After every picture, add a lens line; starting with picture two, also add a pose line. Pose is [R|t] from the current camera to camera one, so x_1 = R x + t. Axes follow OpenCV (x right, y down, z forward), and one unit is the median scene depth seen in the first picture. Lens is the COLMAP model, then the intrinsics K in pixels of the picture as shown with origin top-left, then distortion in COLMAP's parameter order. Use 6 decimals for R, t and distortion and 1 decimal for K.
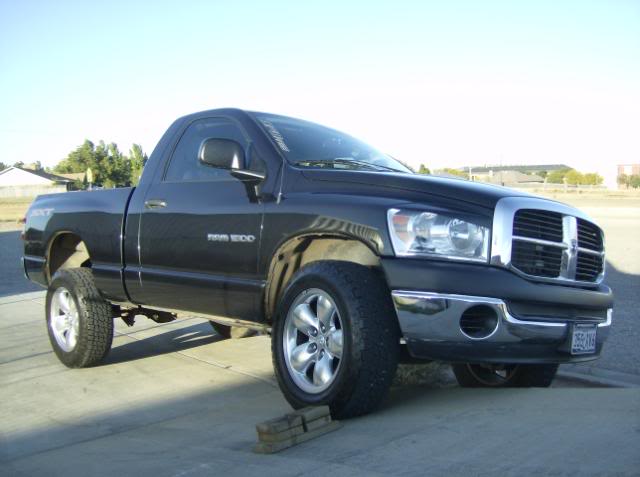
lens RADIAL K [[684.5, 0, 317.9], [0, 684.5, 239.1], [0, 0, 1]] dist [-0.119698, 0.000000]
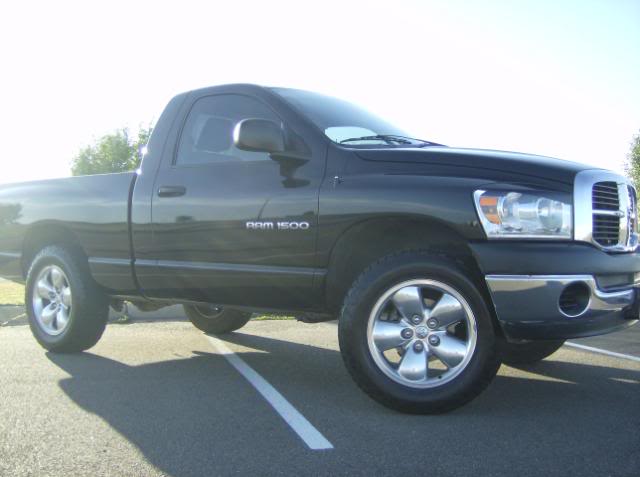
lens RADIAL K [[684.5, 0, 321.9], [0, 684.5, 237.0], [0, 0, 1]] dist [-0.119698, 0.000000]
pose [[0.990121, -0.068916, 0.122110, -0.232215], [0.061684, 0.996165, 0.062055, -0.051607], [-0.125919, -0.053910, 0.990575, 0.065484]]
